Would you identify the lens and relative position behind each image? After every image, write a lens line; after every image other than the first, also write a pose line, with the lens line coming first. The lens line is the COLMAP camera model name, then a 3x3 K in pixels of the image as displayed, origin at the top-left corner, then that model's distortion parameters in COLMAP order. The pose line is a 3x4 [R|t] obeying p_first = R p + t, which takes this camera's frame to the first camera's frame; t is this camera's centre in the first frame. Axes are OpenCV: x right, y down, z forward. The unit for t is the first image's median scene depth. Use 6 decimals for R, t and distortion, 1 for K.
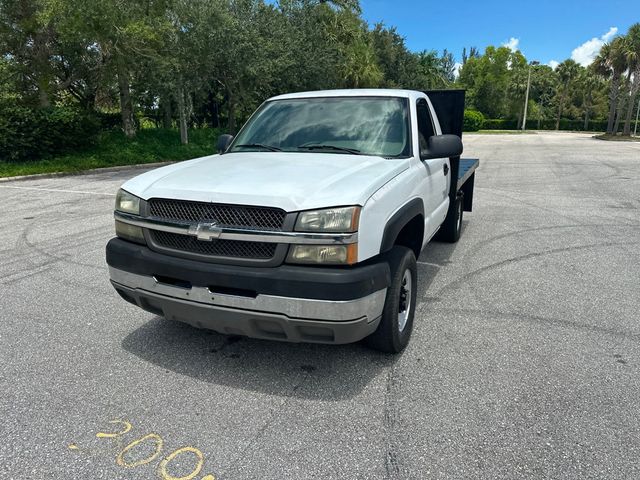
lens RADIAL K [[448.9, 0, 319.6], [0, 448.9, 237.6], [0, 0, 1]] dist [0.044002, -0.061974]
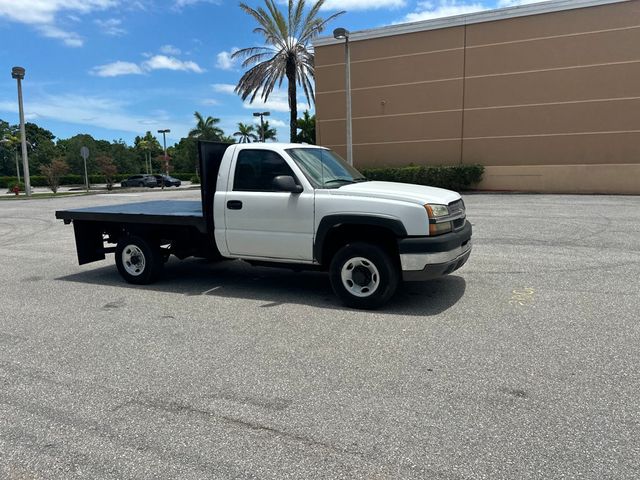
lens RADIAL K [[448.9, 0, 318.5], [0, 448.9, 228.5], [0, 0, 1]] dist [0.044002, -0.061974]
pose [[0.044027, -0.129610, 0.990587, -0.304636], [0.270311, 0.956109, 0.113085, -0.046718], [-0.961766, 0.262788, 0.077130, 0.196945]]
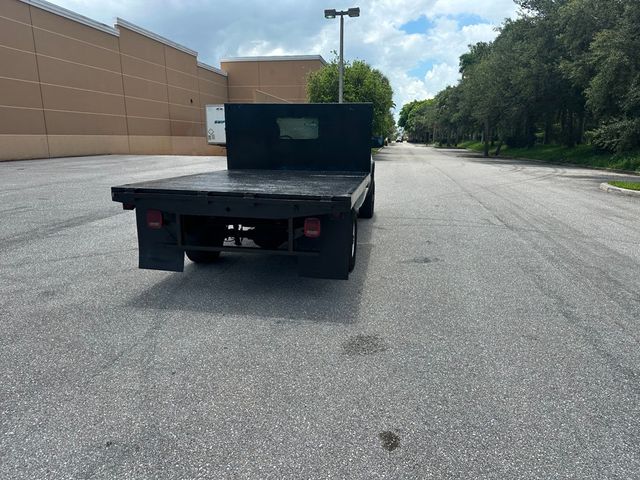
lens RADIAL K [[448.9, 0, 316.6], [0, 448.9, 241.5], [0, 0, 1]] dist [0.044002, -0.061974]
pose [[-0.973552, 0.044640, -0.224061, 0.088697], [-0.063676, 0.888844, 0.453763, -0.140857], [0.219412, 0.456029, -0.862494, 0.578956]]
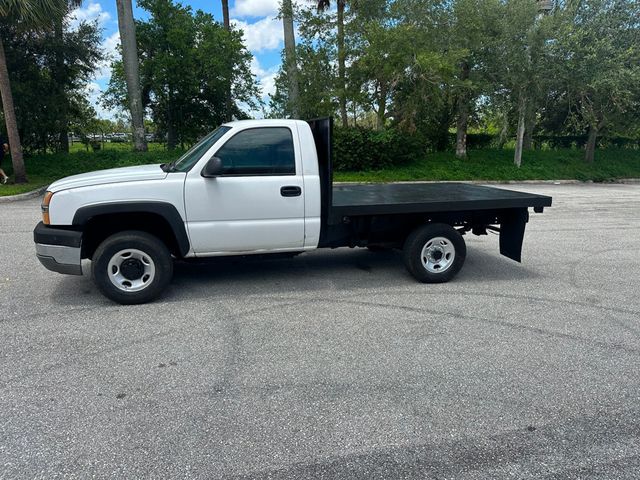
lens RADIAL K [[448.9, 0, 317.5], [0, 448.9, 243.5], [0, 0, 1]] dist [0.044002, -0.061974]
pose [[0.607112, 0.182551, -0.773363, 0.265145], [-0.203954, 0.976447, 0.070380, -0.026505], [0.767996, 0.115002, 0.630045, 0.088030]]
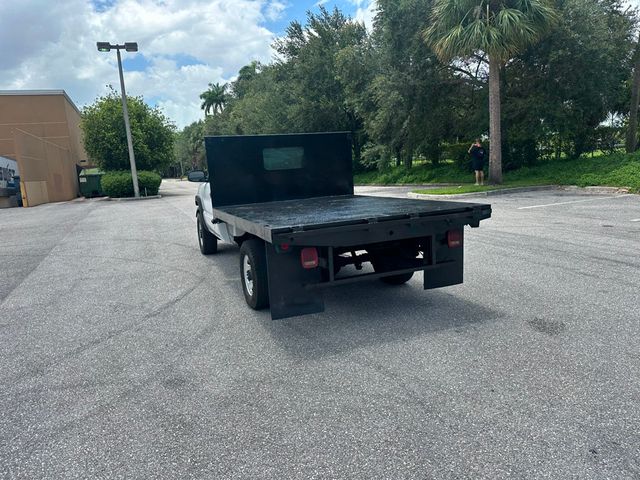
lens RADIAL K [[448.9, 0, 318.7], [0, 448.9, 231.7], [0, 0, 1]] dist [0.044002, -0.061974]
pose [[-0.701731, 0.152334, -0.695966, 0.239478], [-0.112625, 0.940870, 0.319498, -0.121409], [0.703484, 0.302584, -0.643081, 0.498650]]
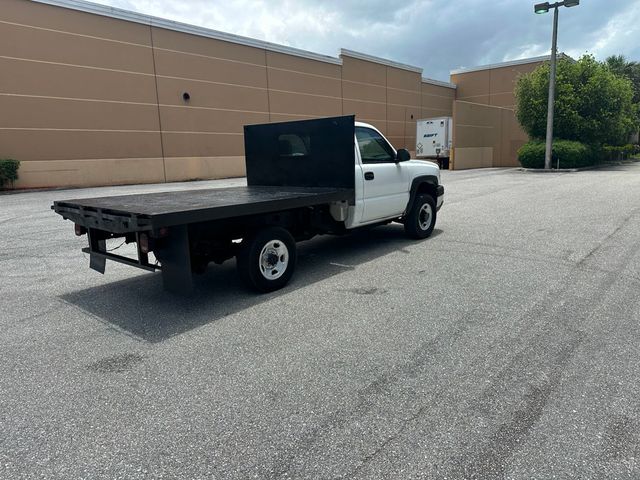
lens RADIAL K [[448.9, 0, 318.5], [0, 448.9, 233.8], [0, 0, 1]] dist [0.044002, -0.061974]
pose [[-0.952163, -0.023826, 0.304659, -0.090632], [0.105908, 0.909440, 0.402122, -0.135542], [-0.286651, 0.415151, -0.863412, 0.559969]]
